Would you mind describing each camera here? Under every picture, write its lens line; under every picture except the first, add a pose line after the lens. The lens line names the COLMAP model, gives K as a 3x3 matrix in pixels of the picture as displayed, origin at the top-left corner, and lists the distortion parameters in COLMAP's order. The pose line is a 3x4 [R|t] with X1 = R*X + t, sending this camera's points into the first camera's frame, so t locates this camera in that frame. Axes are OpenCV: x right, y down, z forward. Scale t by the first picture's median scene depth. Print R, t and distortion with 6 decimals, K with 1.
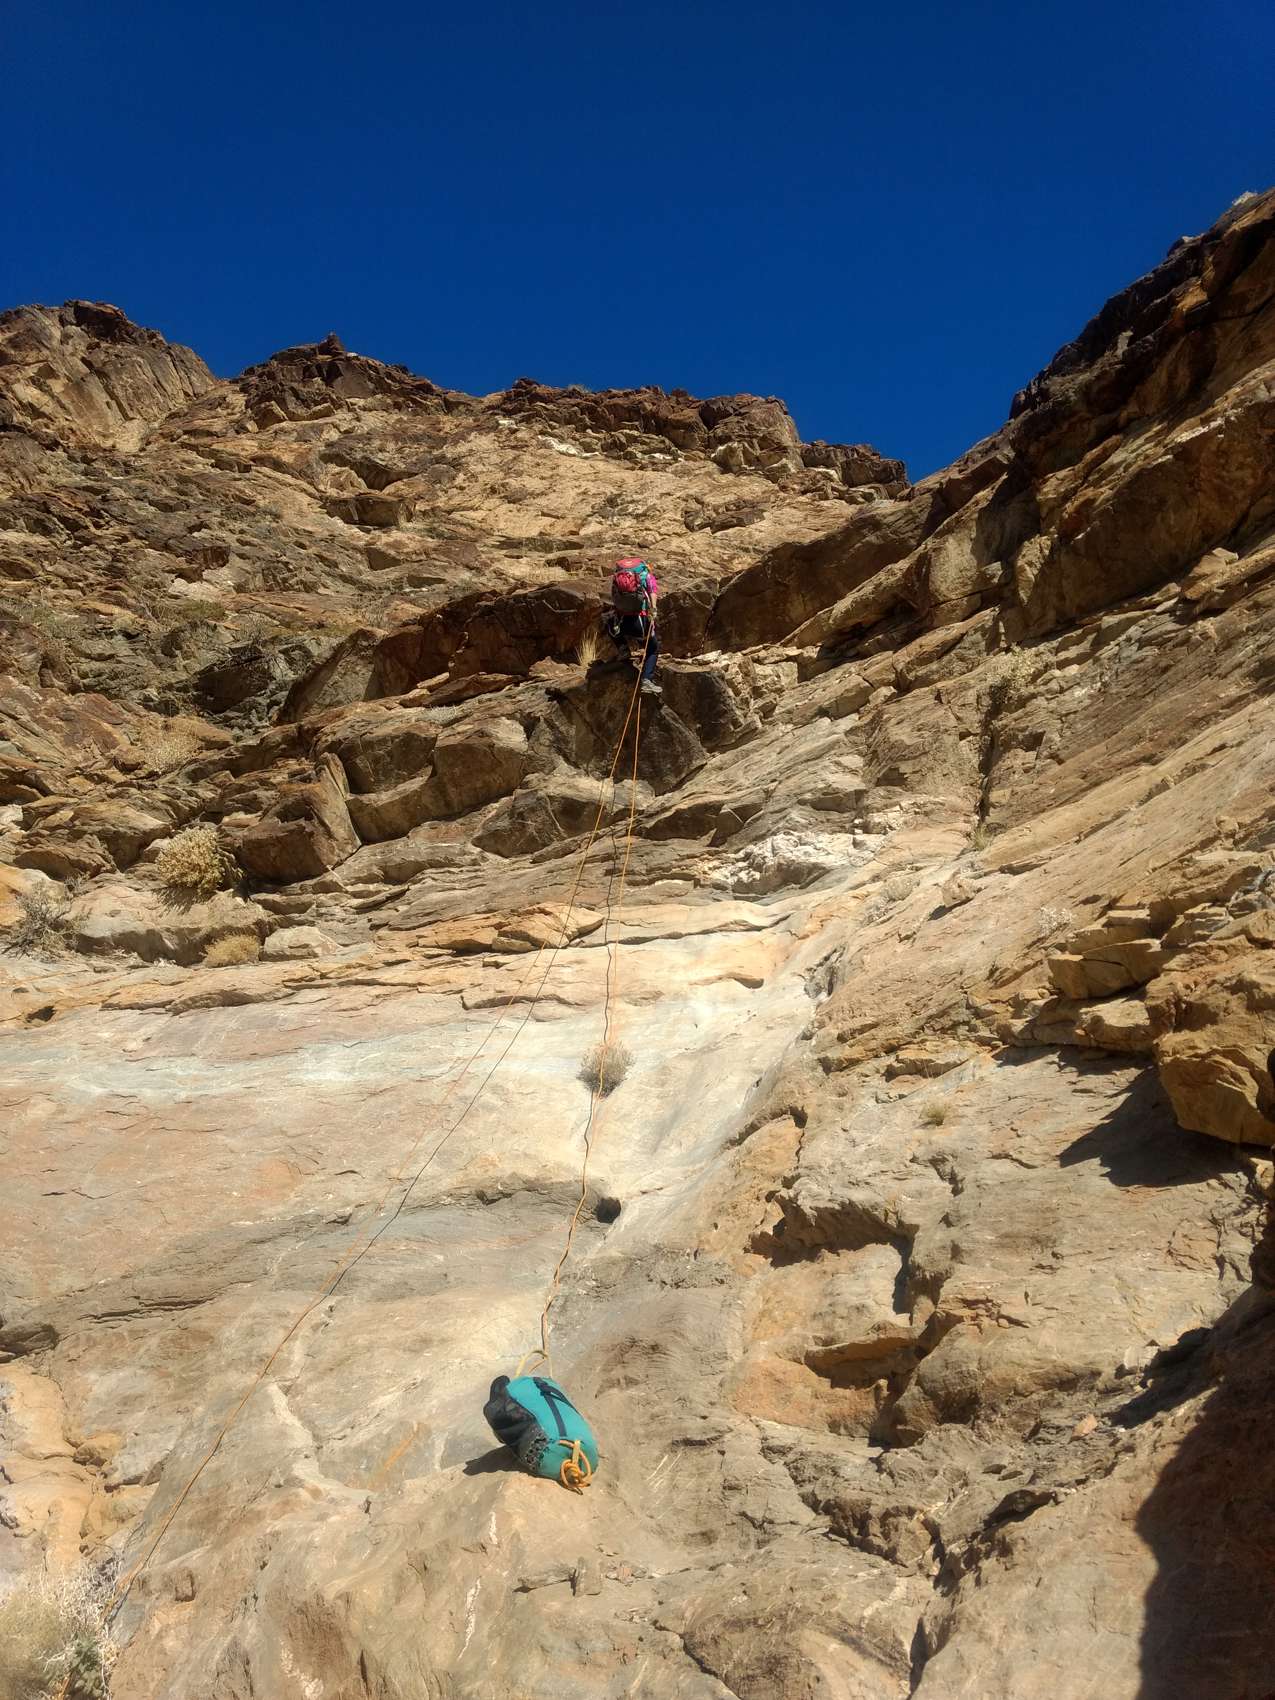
lens RADIAL K [[1325.8, 0, 676.6], [0, 1325.8, 845.3], [0, 0, 1]] dist [0.014375, 0.033532]
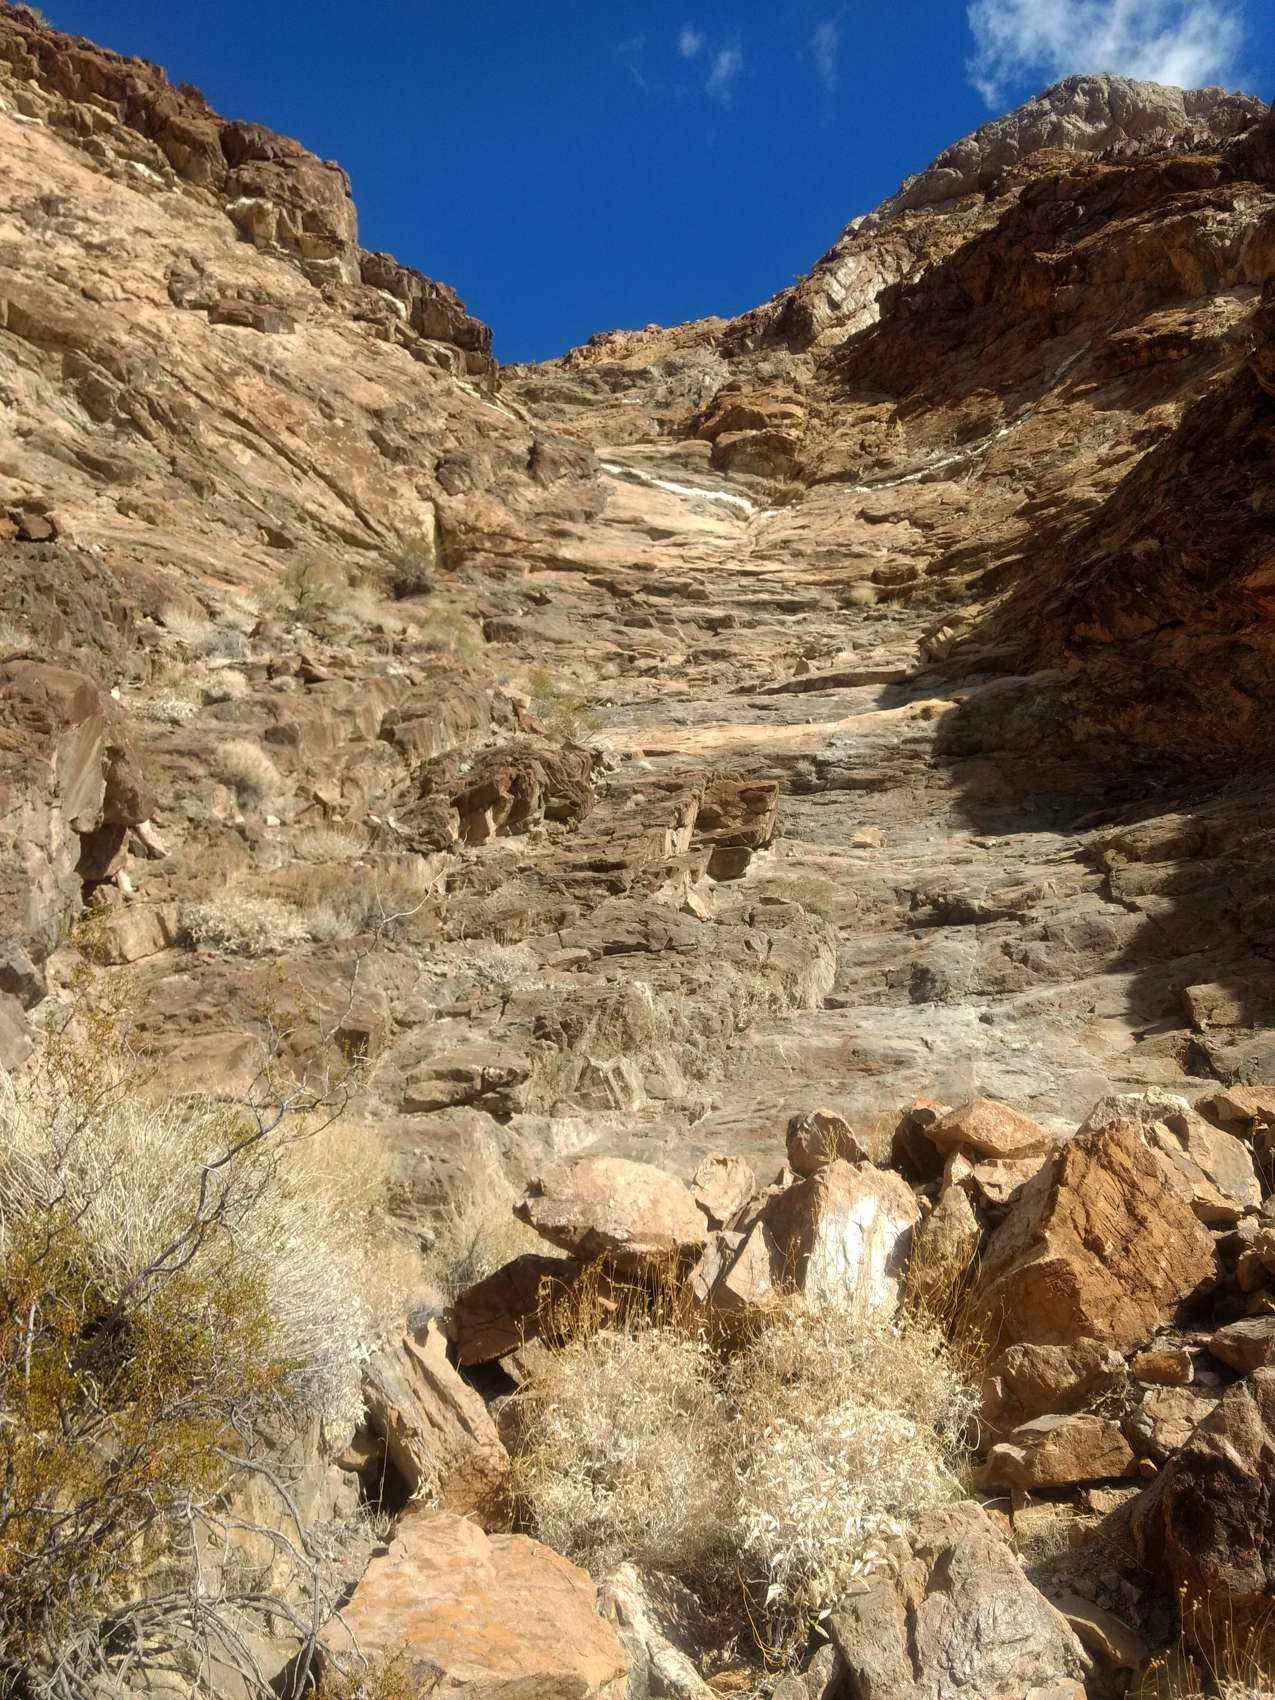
lens RADIAL K [[1308.6, 0, 675.6], [0, 1308.6, 854.4], [0, 0, 1]] dist [-0.000975, 0.051924]
pose [[0.861655, 0.204660, 0.464398, -0.094993], [-0.245927, 0.968844, 0.029330, -0.252930], [-0.443926, -0.139481, 0.885141, 1.282515]]
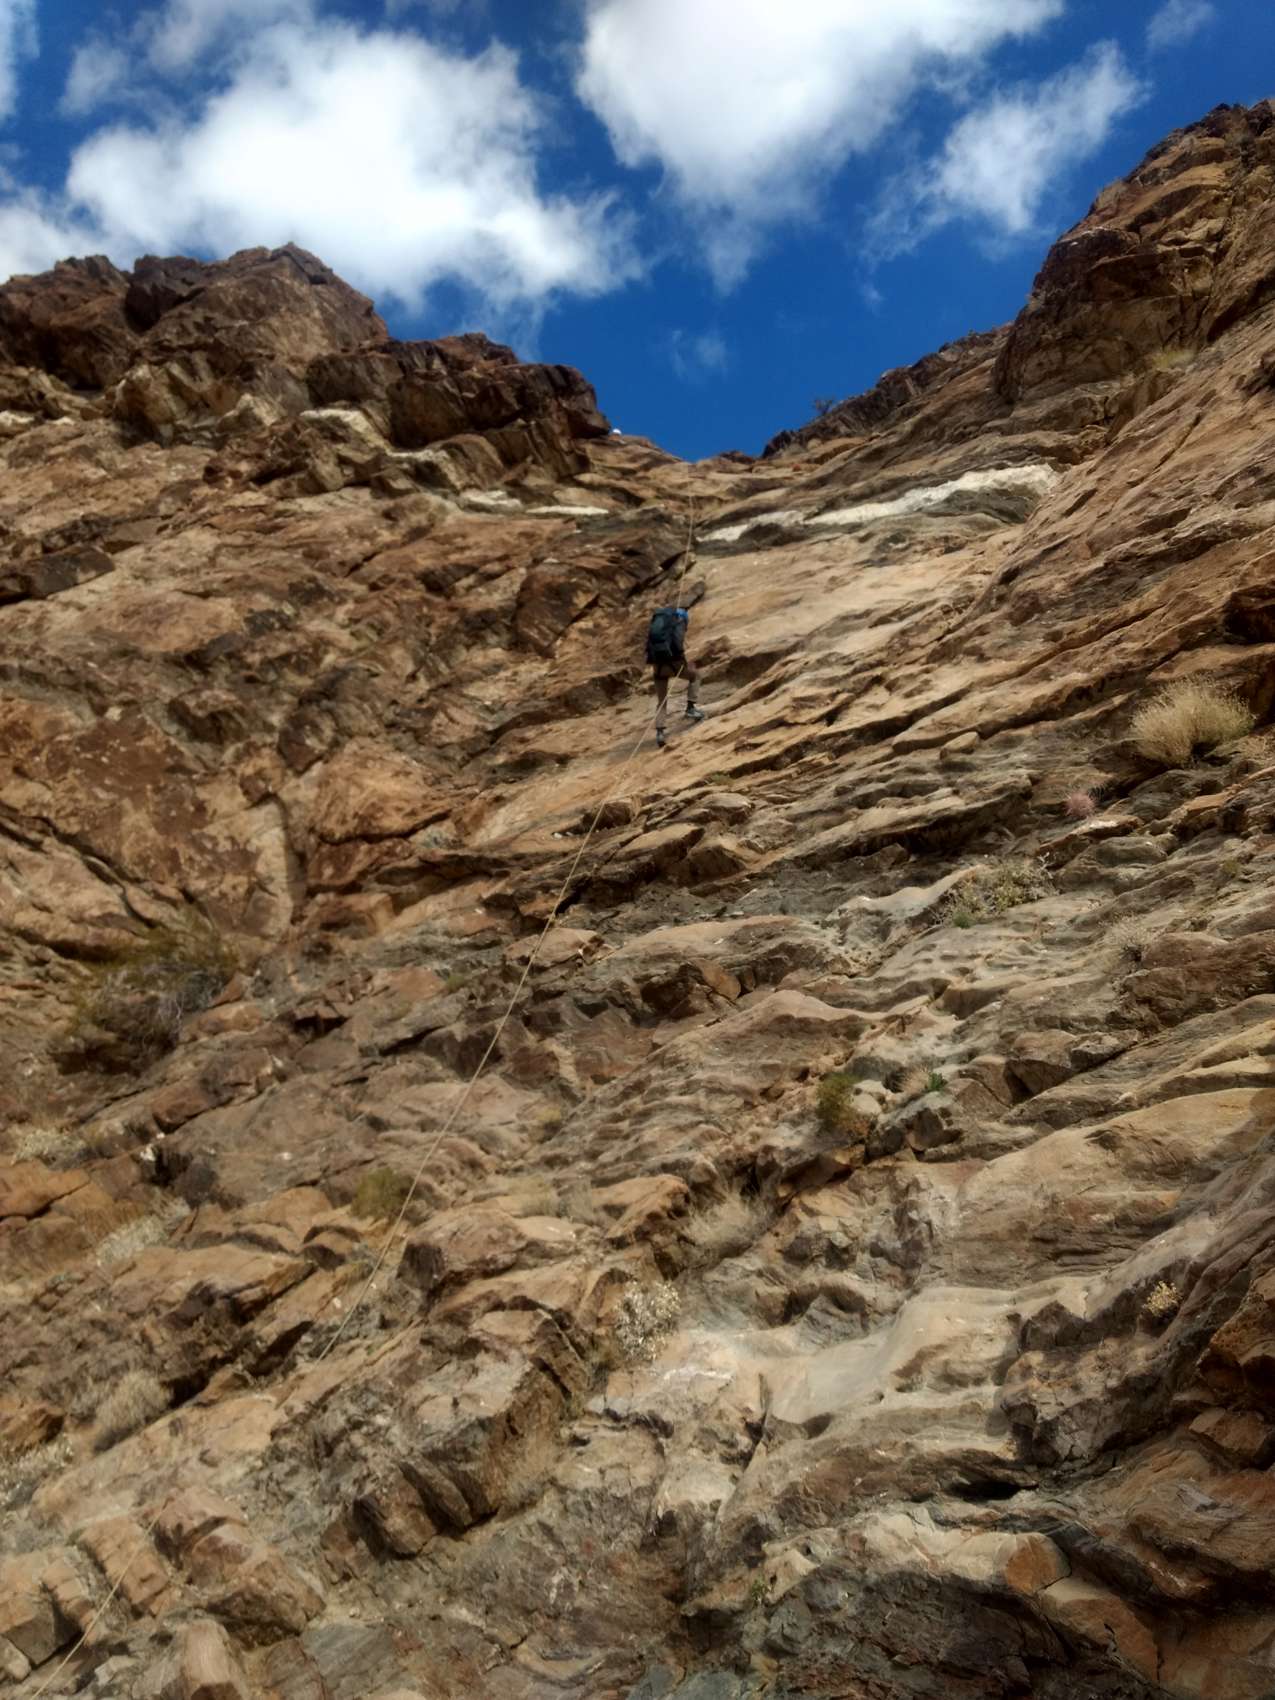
lens RADIAL K [[1330.0, 0, 677.6], [0, 1330.0, 845.7], [0, 0, 1]] dist [0.008736, 0.032371]
pose [[0.983764, -0.059460, -0.169329, 1.249170], [0.069743, 0.996024, 0.055433, -0.781900], [0.165360, -0.066343, 0.983999, 2.855963]]
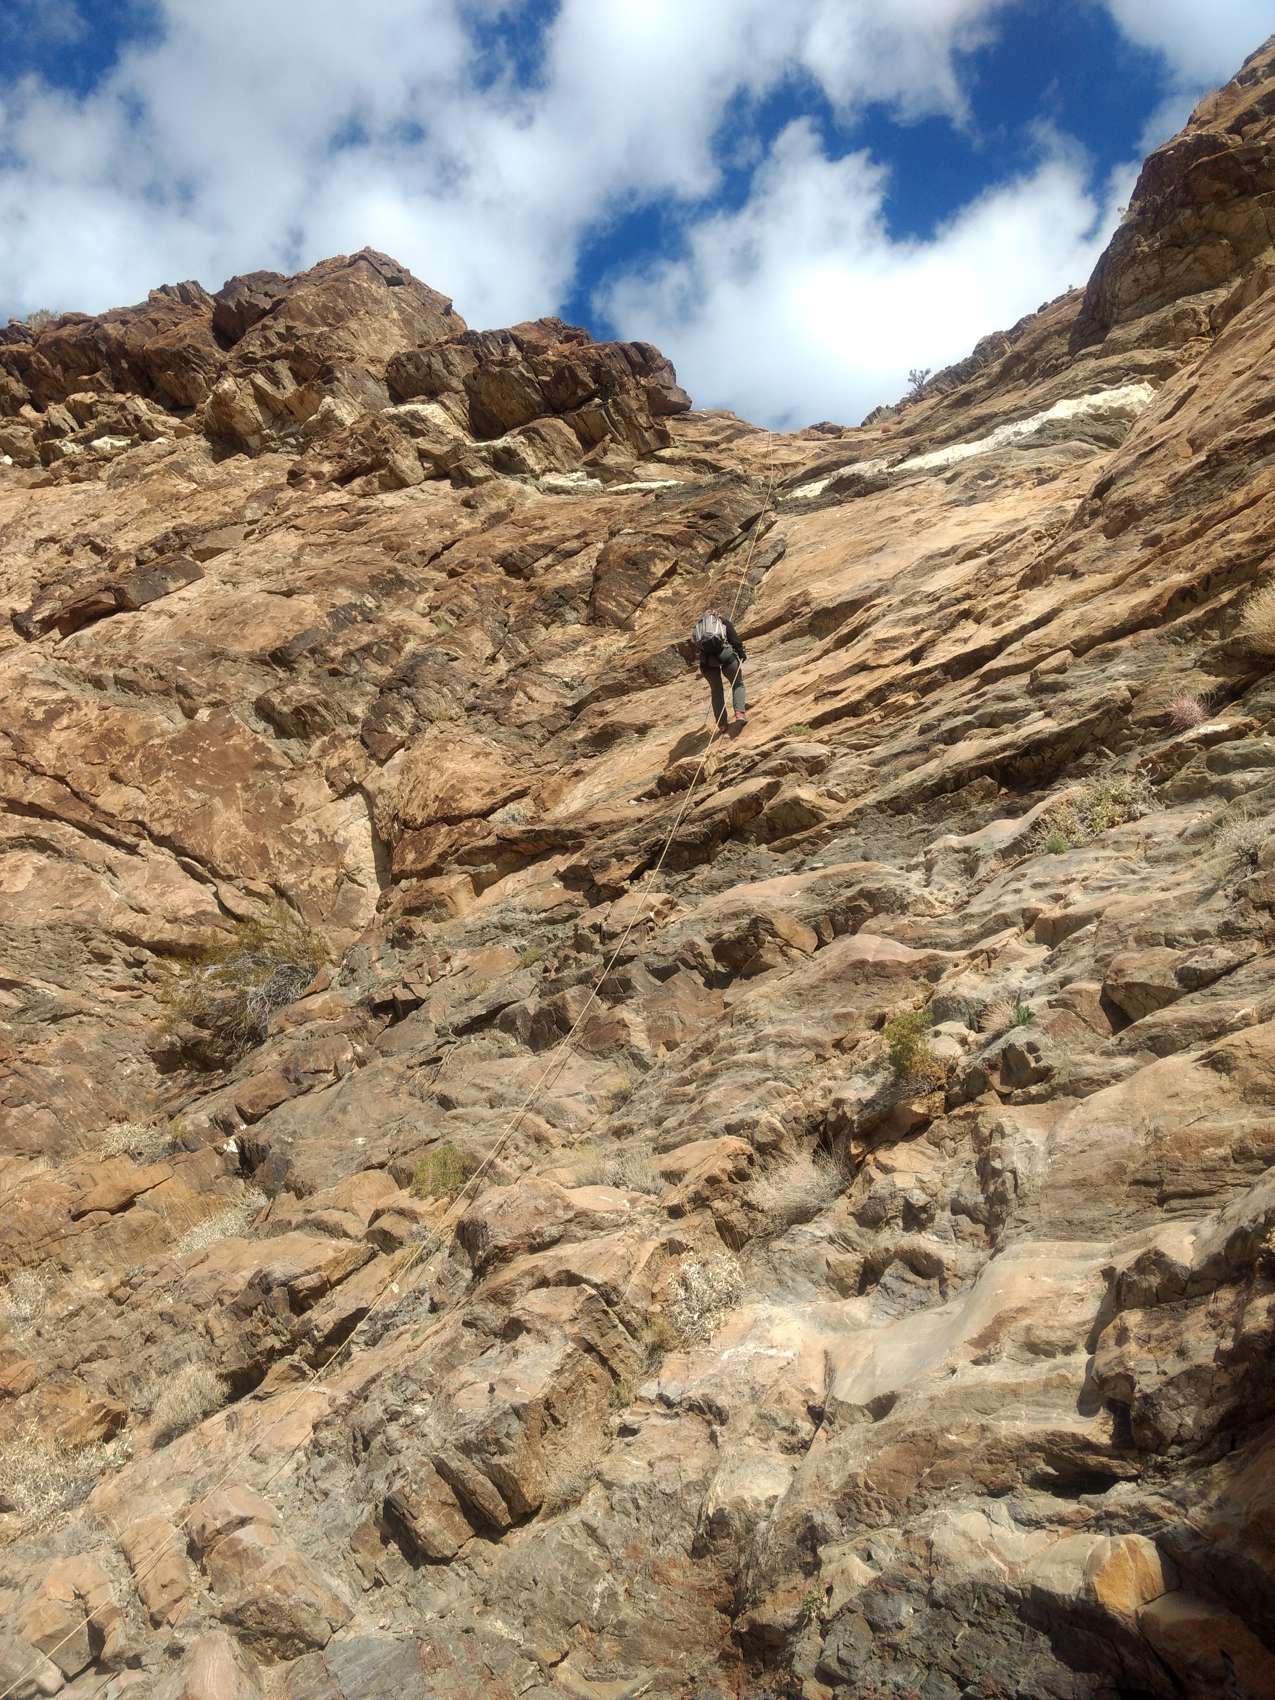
lens RADIAL K [[1319.2, 0, 677.4], [0, 1319.2, 843.6], [0, 0, 1]] dist [0.016661, 0.024565]
pose [[0.958853, -0.108607, -0.262309, 1.268077], [0.123229, 0.991576, 0.039900, -0.741602], [0.255766, -0.070583, 0.964159, 2.923567]]
